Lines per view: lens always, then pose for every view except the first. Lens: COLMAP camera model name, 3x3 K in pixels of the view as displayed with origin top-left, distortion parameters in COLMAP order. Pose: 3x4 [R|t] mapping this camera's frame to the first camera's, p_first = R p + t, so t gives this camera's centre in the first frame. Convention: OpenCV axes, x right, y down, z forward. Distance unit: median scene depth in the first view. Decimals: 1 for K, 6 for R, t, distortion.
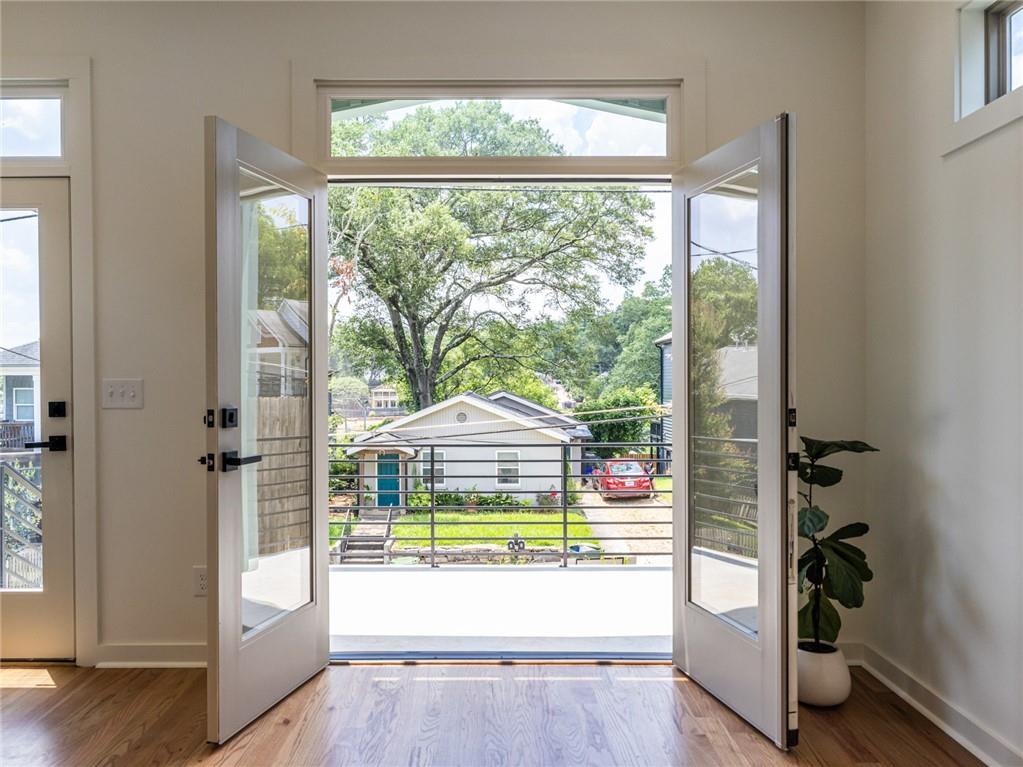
lens RADIAL K [[758.6, 0, 511.3], [0, 758.6, 380.8], [0, 0, 1]] dist [0.039596, 0.002208]
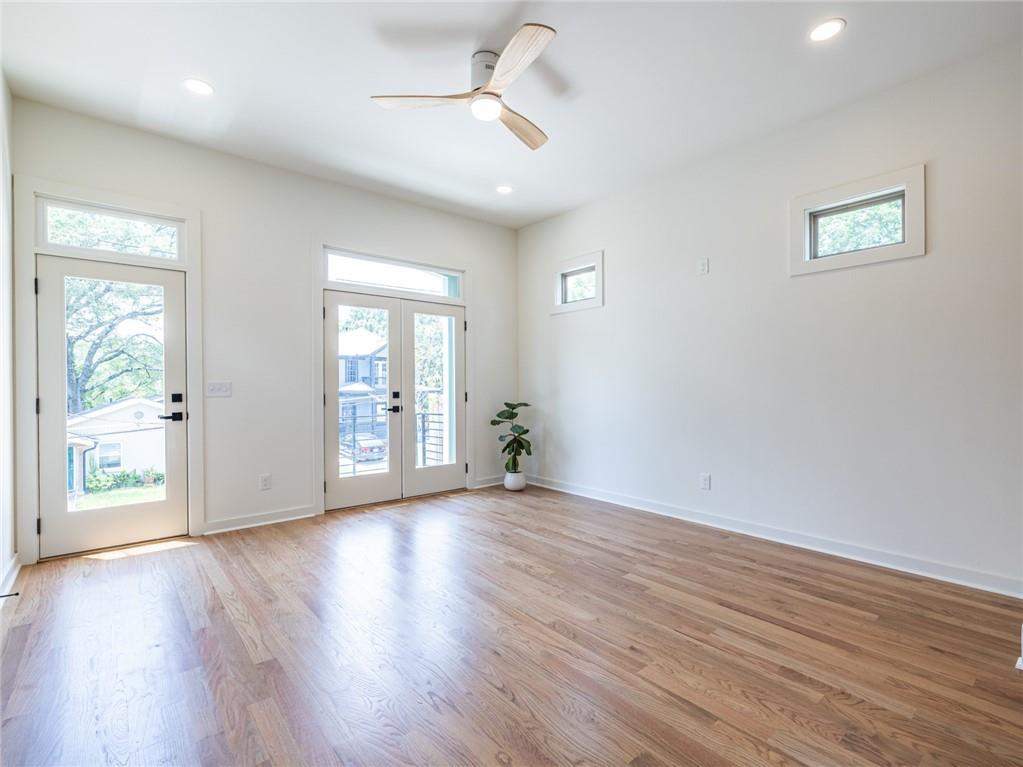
lens RADIAL K [[480.0, 0, 516.5], [0, 480.0, 381.3], [0, 0, 1]] dist [-0.001186, 0.000771]
pose [[0.760270, 0.005583, 0.649583, -0.108266], [0.003385, 0.999915, -0.012555, 0.002276], [-0.649598, 0.011744, 0.760187, -0.057602]]
